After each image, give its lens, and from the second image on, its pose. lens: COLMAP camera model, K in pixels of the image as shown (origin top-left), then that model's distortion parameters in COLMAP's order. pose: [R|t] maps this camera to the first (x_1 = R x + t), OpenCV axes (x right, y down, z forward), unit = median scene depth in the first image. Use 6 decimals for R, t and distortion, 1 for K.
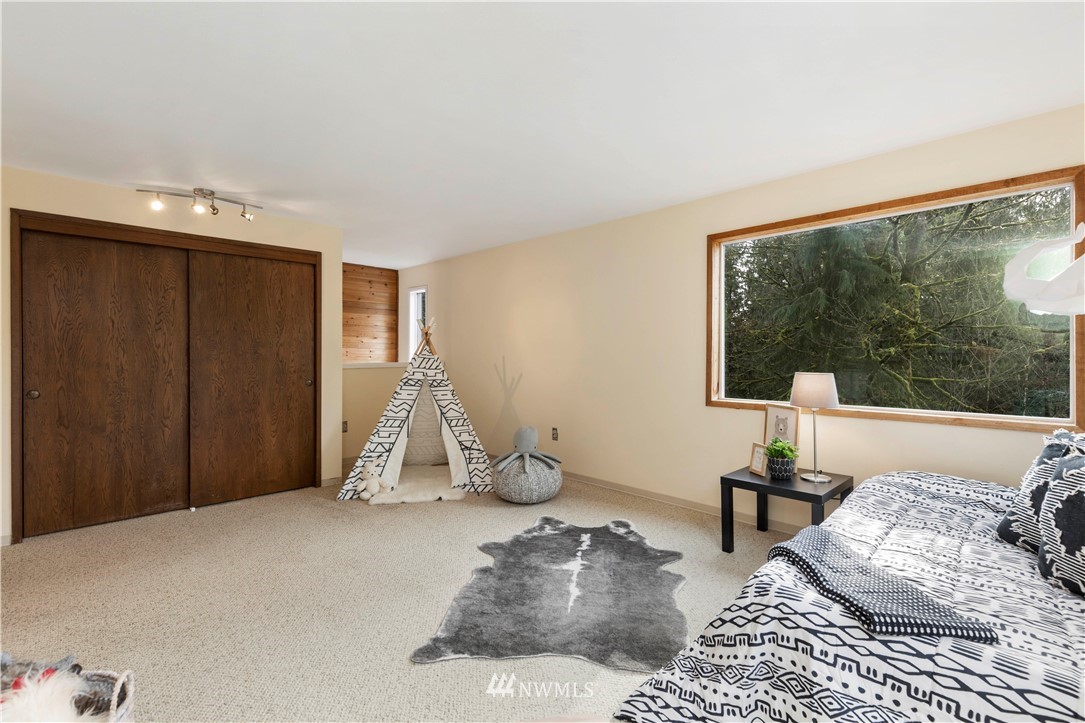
lens RADIAL K [[495.4, 0, 537.6], [0, 495.4, 355.3], [0, 0, 1]] dist [0.002308, 0.000744]
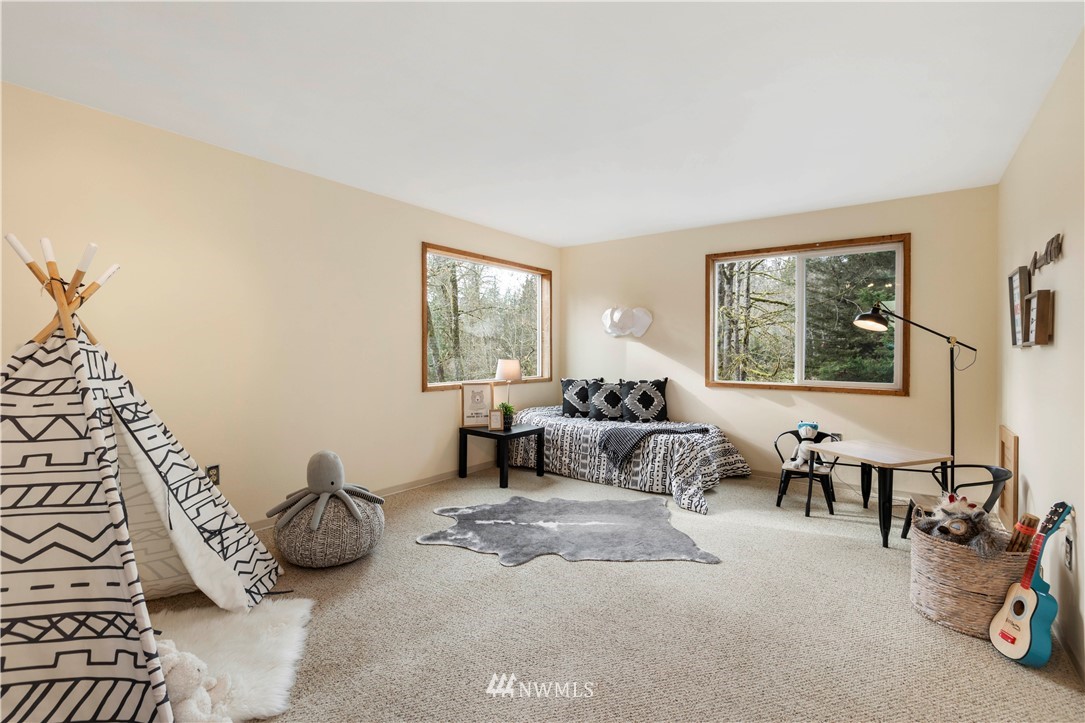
lens RADIAL K [[495.4, 0, 537.8], [0, 495.4, 358.1], [0, 0, 1]] dist [0.002308, 0.000744]
pose [[-0.153267, -0.011728, 0.988115, -0.686880], [0.008707, 0.999875, 0.013218, 0.009285], [-0.988146, 0.010629, -0.153146, 0.765564]]
